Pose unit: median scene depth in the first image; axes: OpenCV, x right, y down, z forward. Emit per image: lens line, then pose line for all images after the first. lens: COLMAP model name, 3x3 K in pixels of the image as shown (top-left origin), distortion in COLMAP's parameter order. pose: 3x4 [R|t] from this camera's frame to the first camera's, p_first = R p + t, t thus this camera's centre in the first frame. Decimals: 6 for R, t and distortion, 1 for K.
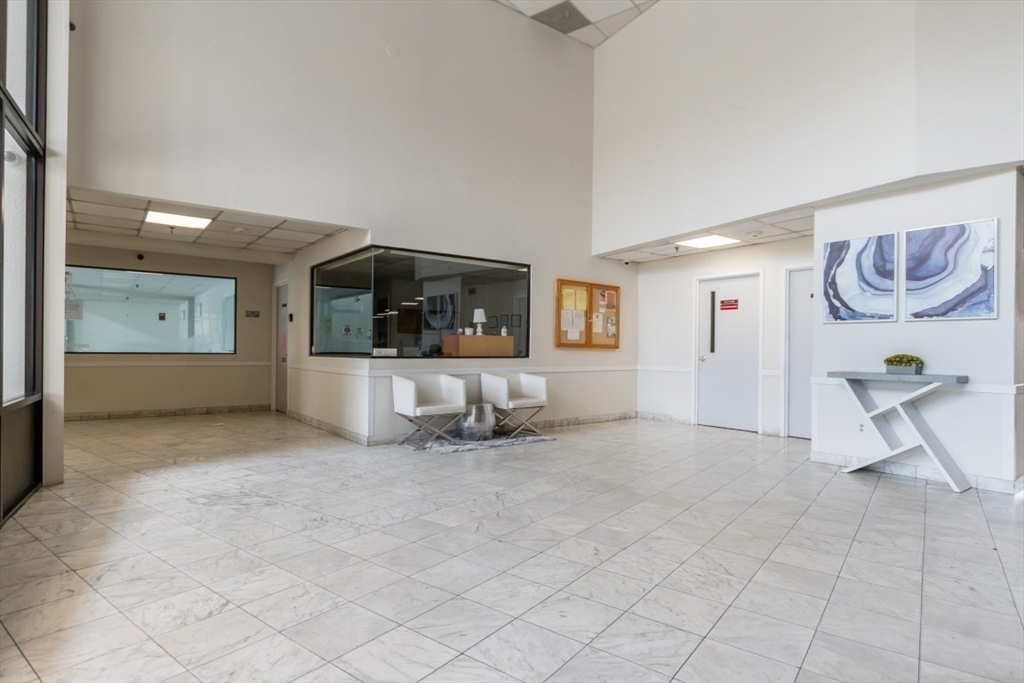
lens RADIAL K [[553.1, 0, 512.0], [0, 553.1, 341.5], [0, 0, 1]] dist [0.000147, 0.000154]
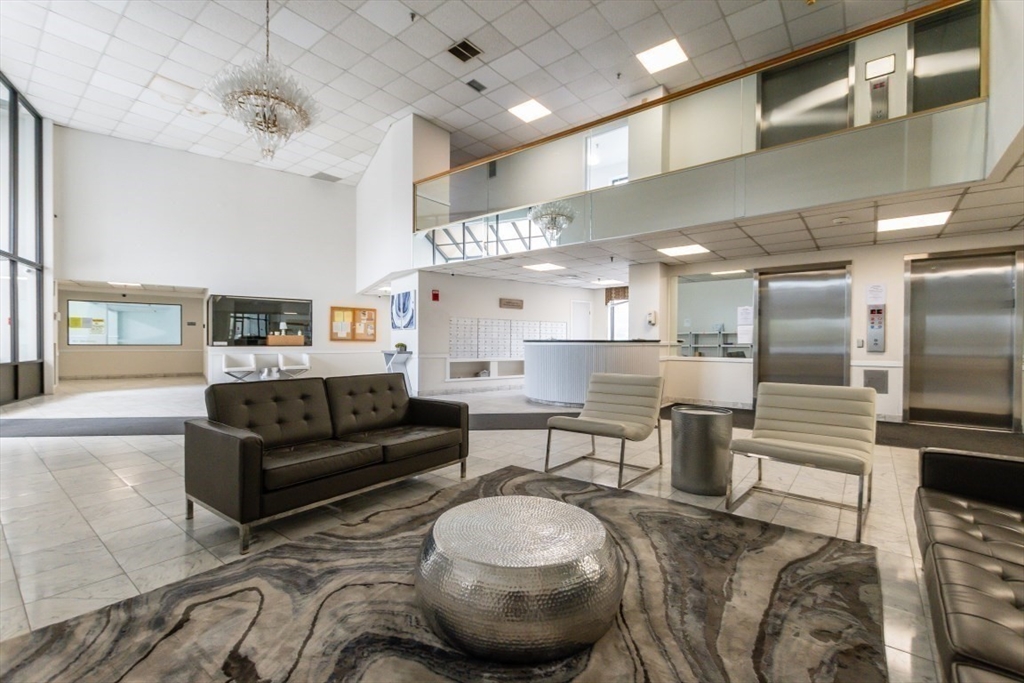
lens RADIAL K [[443.4, 0, 512.0], [0, 443.4, 341.5], [0, 0, 1]] dist [0.011580, -0.000146]
pose [[0.999873, -0.004699, -0.015222, 0.806072], [0.004874, 0.999923, 0.011445, -0.002417], [0.015167, -0.011518, 0.999819, -0.627943]]
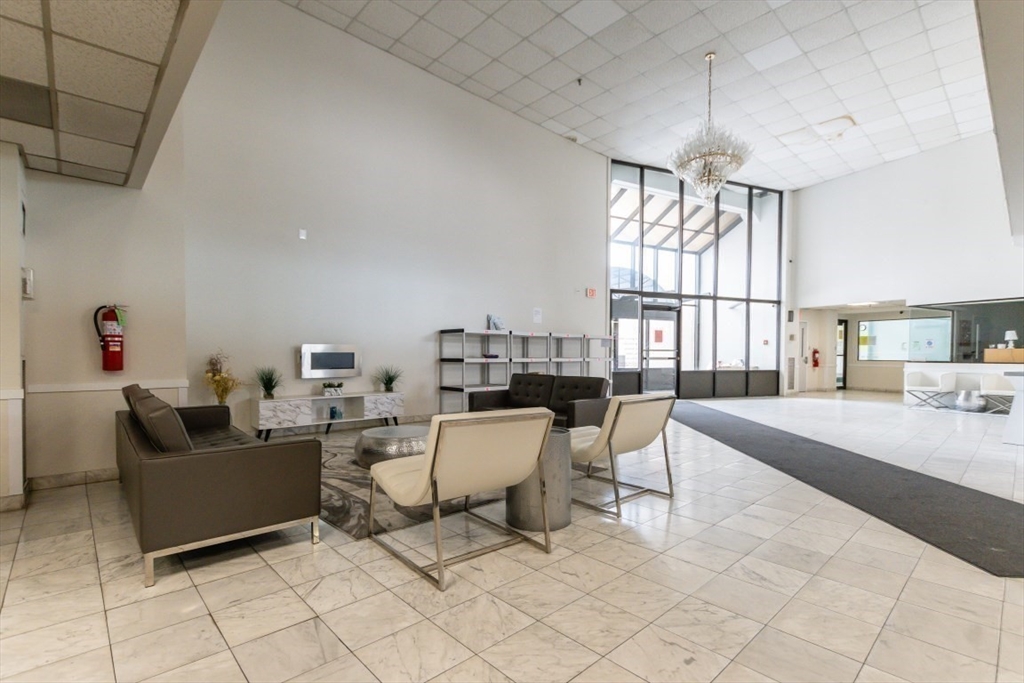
lens RADIAL K [[480.1, 0, 513.0], [0, 480.1, 358.6], [0, 0, 1]] dist [0.000482, 0.000277]
pose [[-0.163419, -0.002695, -0.986553, 1.422343], [0.001112, 0.999995, -0.002916, 0.017773], [0.986556, -0.001574, -0.163415, -0.107554]]
